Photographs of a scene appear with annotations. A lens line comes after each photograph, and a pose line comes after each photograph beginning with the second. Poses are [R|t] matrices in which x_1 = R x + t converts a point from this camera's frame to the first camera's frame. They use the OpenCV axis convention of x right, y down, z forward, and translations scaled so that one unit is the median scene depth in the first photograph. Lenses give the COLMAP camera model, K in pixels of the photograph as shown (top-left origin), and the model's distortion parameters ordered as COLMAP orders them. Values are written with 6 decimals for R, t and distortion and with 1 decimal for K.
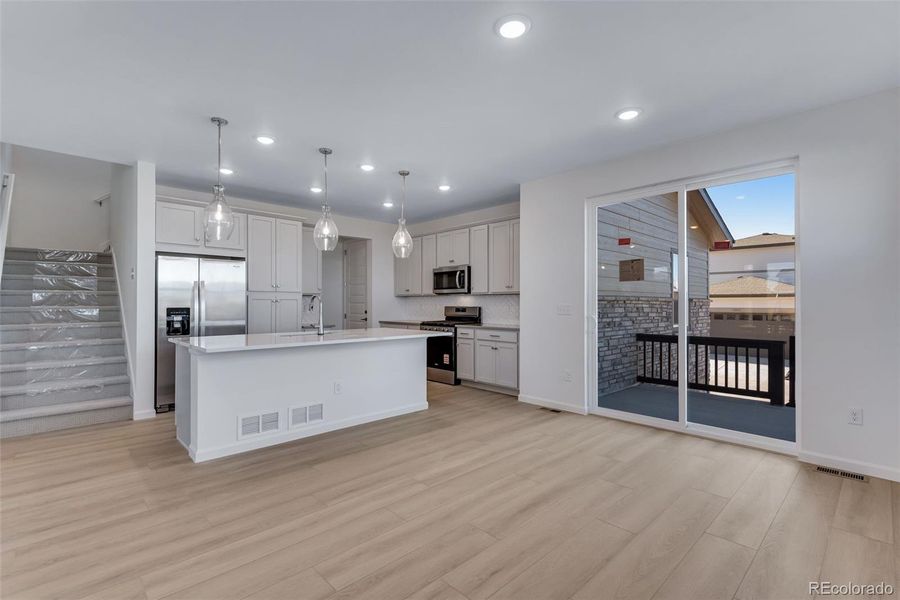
lens RADIAL K [[411.3, 0, 445.3], [0, 411.3, 301.1], [0, 0, 1]] dist [0.024726, -0.008289]
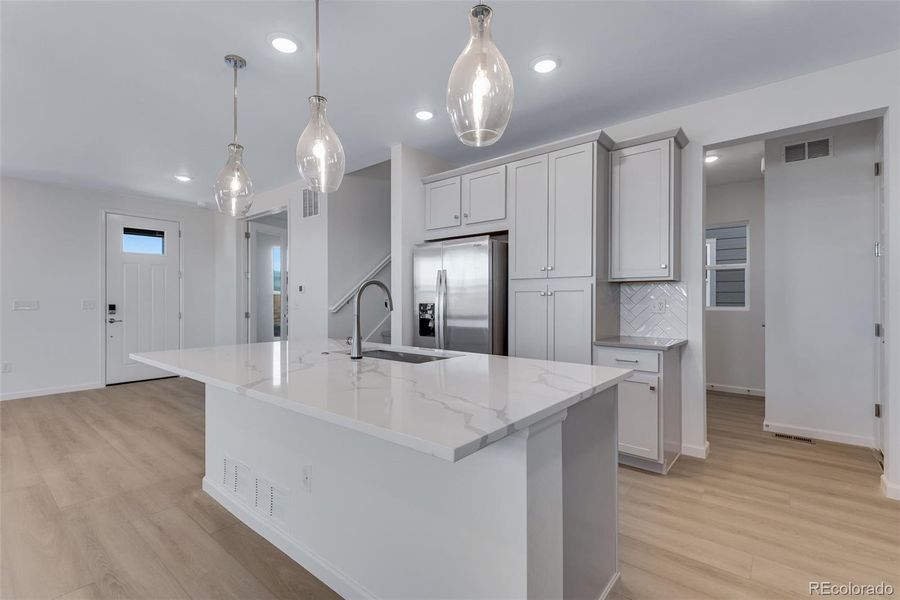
lens RADIAL K [[418.5, 0, 443.5], [0, 418.5, 299.0], [0, 0, 1]] dist [0.017044, -0.001514]
pose [[0.099408, -0.002910, -0.995043, 0.180922], [0.009790, 0.999950, -0.001947, 0.007561], [0.994999, -0.009548, 0.099431, 0.851090]]
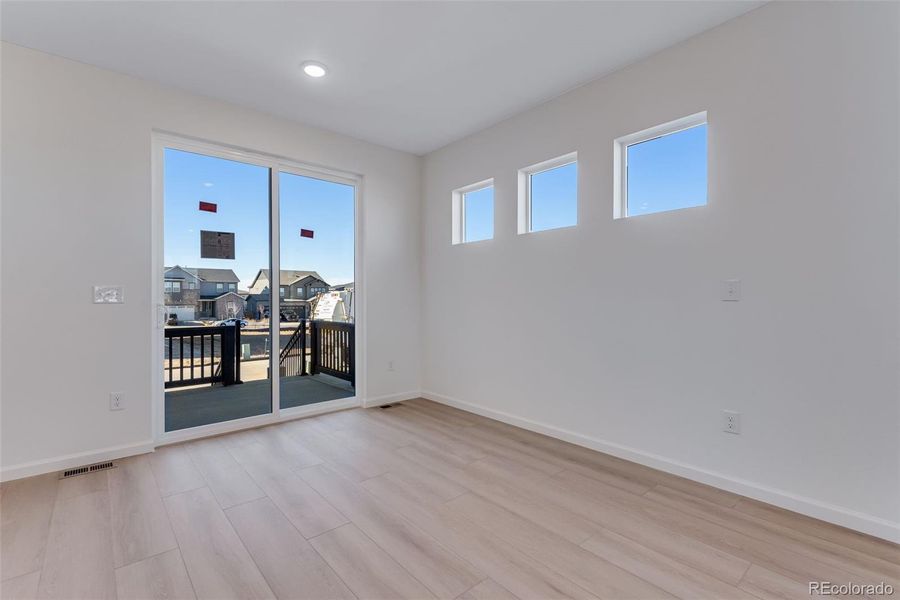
lens RADIAL K [[411.3, 0, 440.7], [0, 411.3, 294.8], [0, 0, 1]] dist [0.024726, -0.008289]
pose [[0.057798, 0.007373, 0.998301, -0.269797], [-0.002857, 0.999970, -0.007220, 0.022099], [-0.998324, -0.002434, 0.057818, 0.430439]]
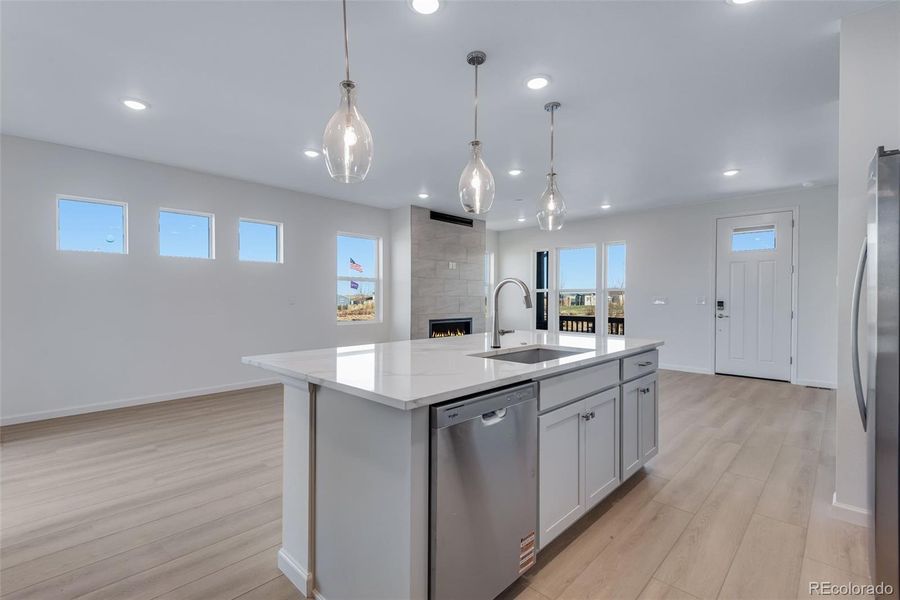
lens RADIAL K [[411.3, 0, 436.1], [0, 411.3, 297.4], [0, 0, 1]] dist [0.024726, -0.008289]
pose [[-0.999495, -0.003500, -0.031576, -0.157282], [-0.003413, 0.999990, -0.002837, 0.007252], [0.031586, -0.002728, -0.999497, 1.270700]]
